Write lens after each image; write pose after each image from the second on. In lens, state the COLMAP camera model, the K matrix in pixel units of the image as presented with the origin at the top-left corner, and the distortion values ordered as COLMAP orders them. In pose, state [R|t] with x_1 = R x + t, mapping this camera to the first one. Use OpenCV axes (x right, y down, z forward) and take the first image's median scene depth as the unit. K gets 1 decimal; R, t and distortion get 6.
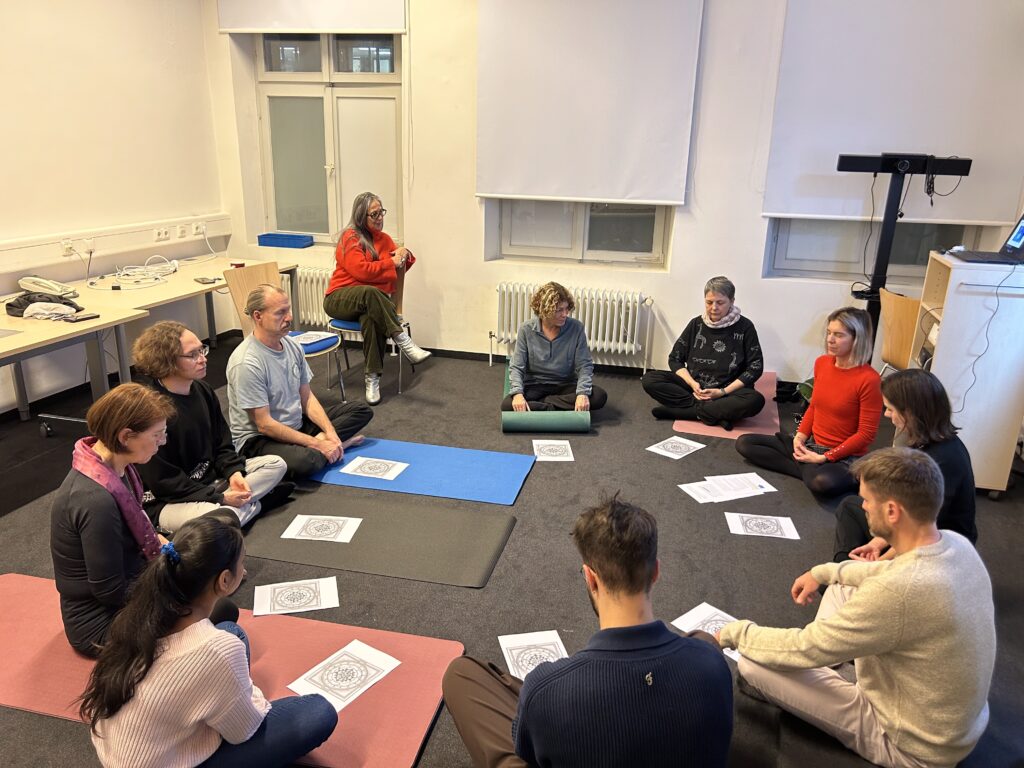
lens RADIAL K [[770.2, 0, 508.6], [0, 770.2, 384.7], [0, 0, 1]] dist [0.033917, -0.064985]
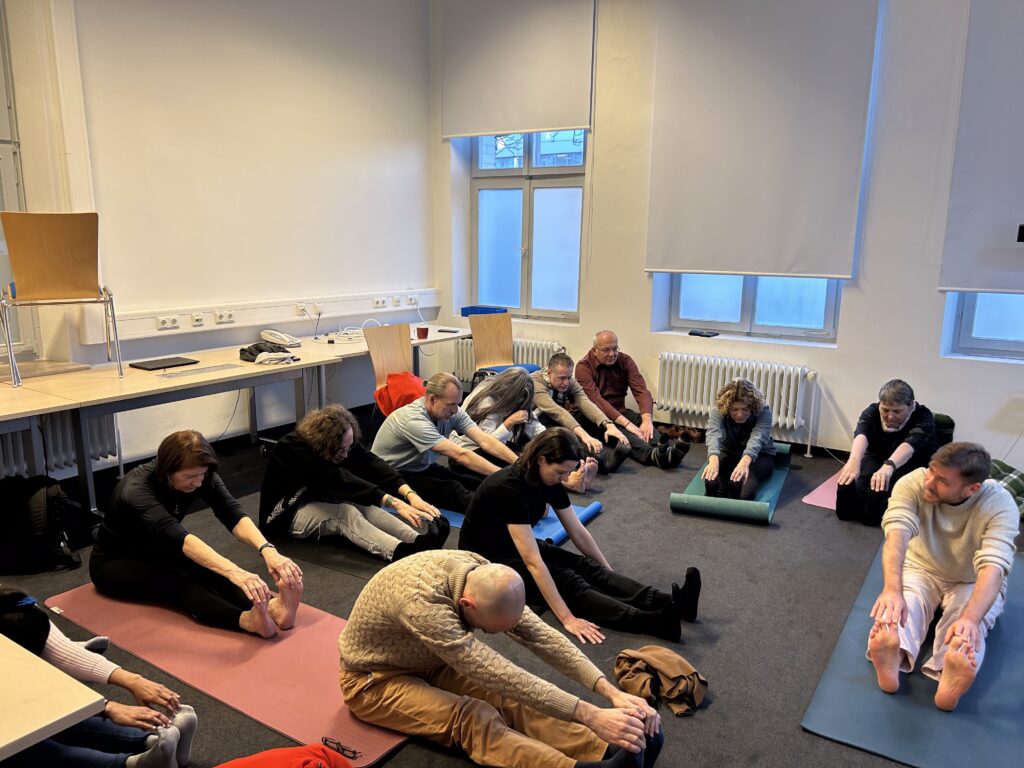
lens RADIAL K [[763.8, 0, 512.0], [0, 763.8, 384.0], [0, 0, 1]] dist [0.056026, 0.000416]
pose [[0.946939, 0.047665, -0.317861, 0.149146], [-0.084245, 0.991176, -0.102342, 0.040011], [0.310178, 0.123690, 0.942598, -0.047861]]
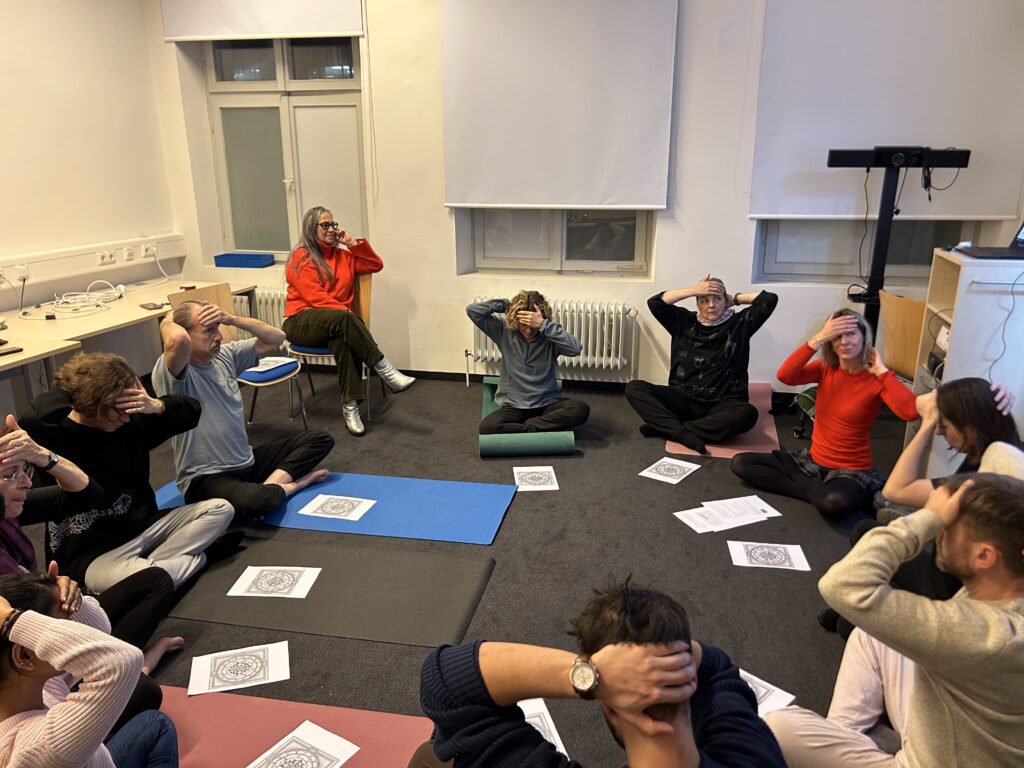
lens RADIAL K [[778.8, 0, 512.0], [0, 778.8, 384.0], [0, 0, 1]] dist [0.009283, -0.004294]
pose [[0.999095, -0.035333, 0.023699, 0.010686], [0.035816, 0.999153, -0.020251, -0.008150], [-0.022964, 0.021081, 0.999514, 0.066811]]
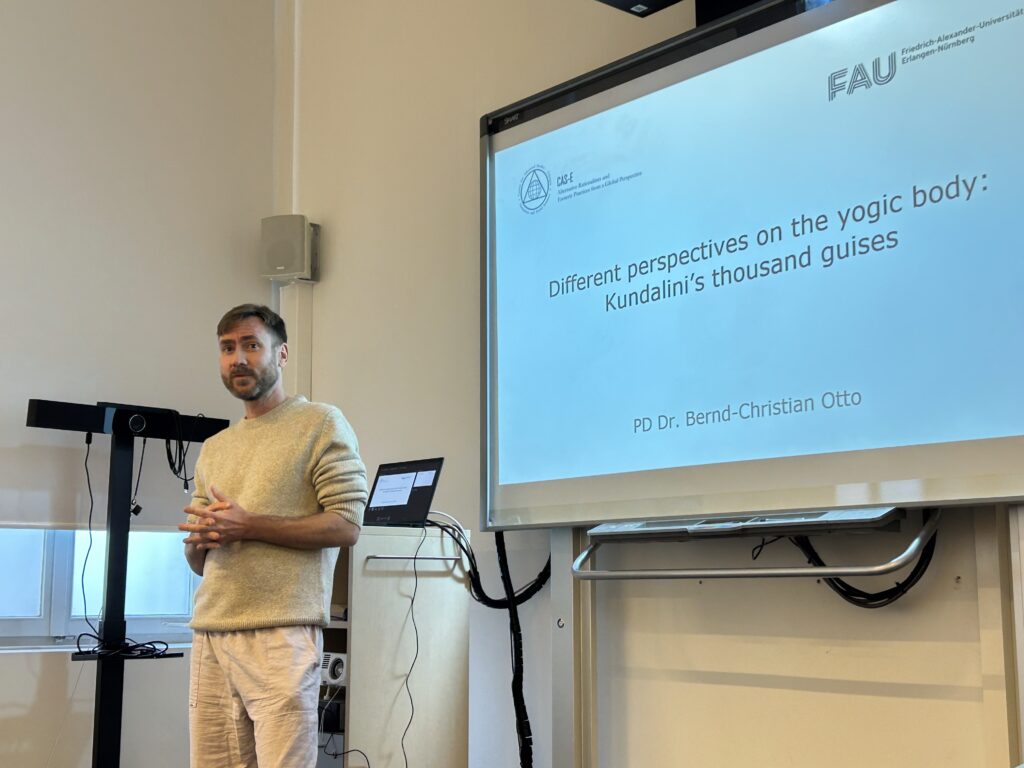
lens RADIAL K [[1318.4, 0, 512.0], [0, 1318.4, 384.0], [0, 0, 1]] dist [0.224243, -0.826072]
pose [[0.534931, 0.111727, 0.837476, -0.176440], [0.262580, 0.920149, -0.290477, 0.055370], [-0.803057, 0.375290, 0.462878, 0.277424]]
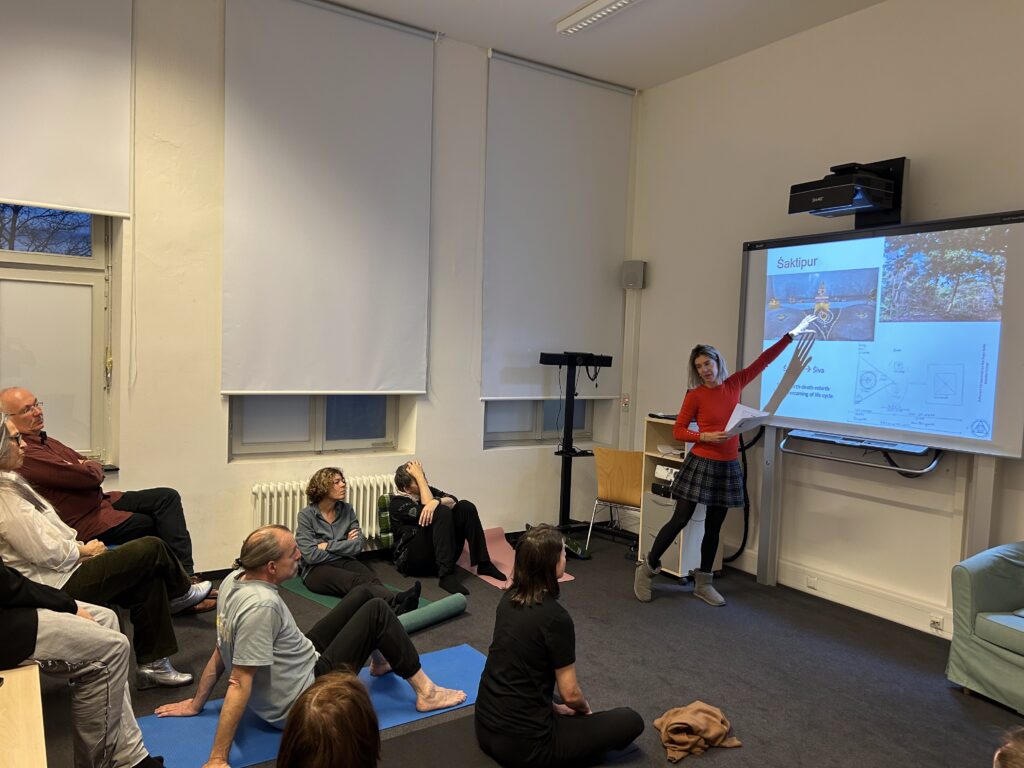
lens RADIAL K [[770.2, 0, 508.6], [0, 770.2, 384.7], [0, 0, 1]] dist [0.033917, -0.064985]
pose [[0.663363, -0.035899, 0.747437, -0.586621], [0.200465, 0.970864, -0.131286, -0.077965], [-0.720946, 0.236925, 0.651232, 0.181487]]
